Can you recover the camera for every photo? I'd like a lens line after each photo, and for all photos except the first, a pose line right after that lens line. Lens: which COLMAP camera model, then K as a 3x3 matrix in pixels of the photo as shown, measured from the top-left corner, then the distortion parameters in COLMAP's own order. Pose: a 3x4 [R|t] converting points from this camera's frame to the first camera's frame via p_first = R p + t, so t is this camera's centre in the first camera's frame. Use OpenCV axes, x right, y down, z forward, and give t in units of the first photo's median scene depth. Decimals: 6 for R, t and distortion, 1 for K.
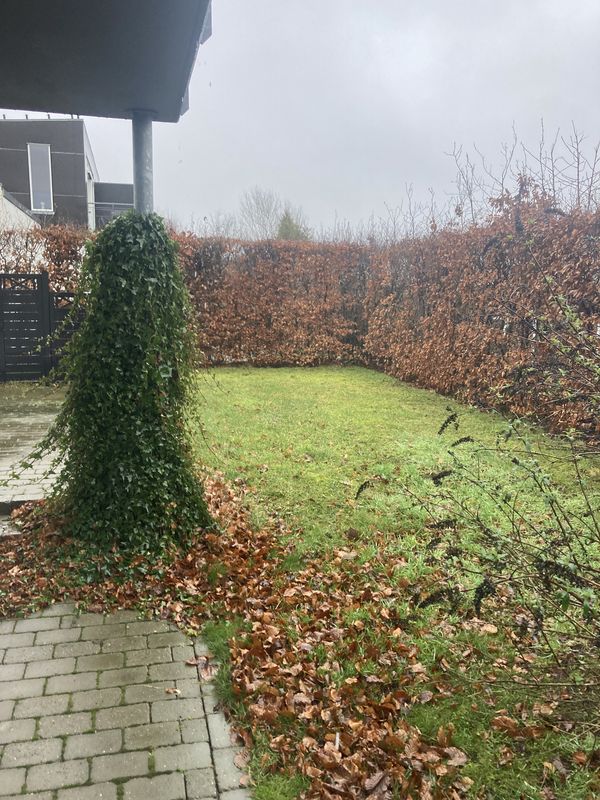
lens RADIAL K [[644.6, 0, 300.2], [0, 644.6, 399.5], [0, 0, 1]] dist [0.004436, 0.005709]
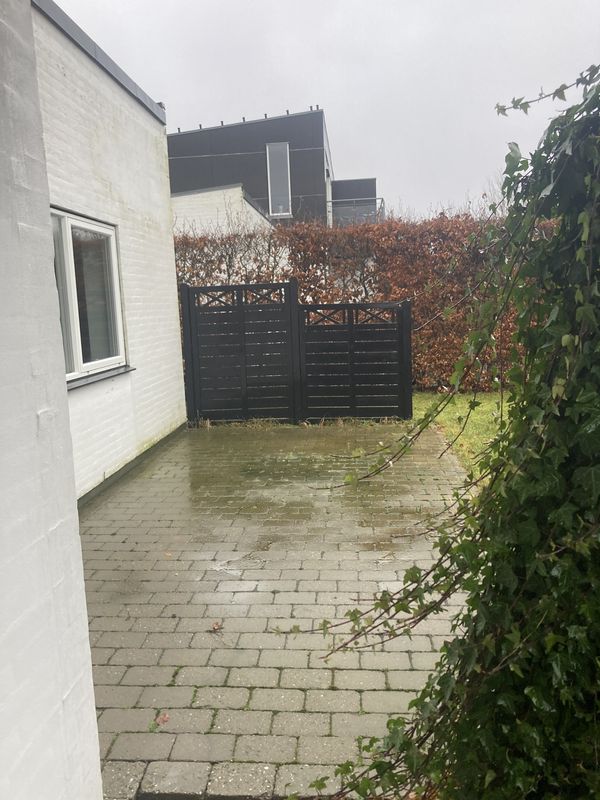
lens RADIAL K [[644.6, 0, 299.8], [0, 644.6, 400.4], [0, 0, 1]] dist [0.004436, 0.005709]
pose [[0.942135, -0.008726, -0.335121, -0.108899], [0.008220, 0.999962, -0.002926, -0.041809], [0.335134, 0.000002, 0.942171, 0.229427]]
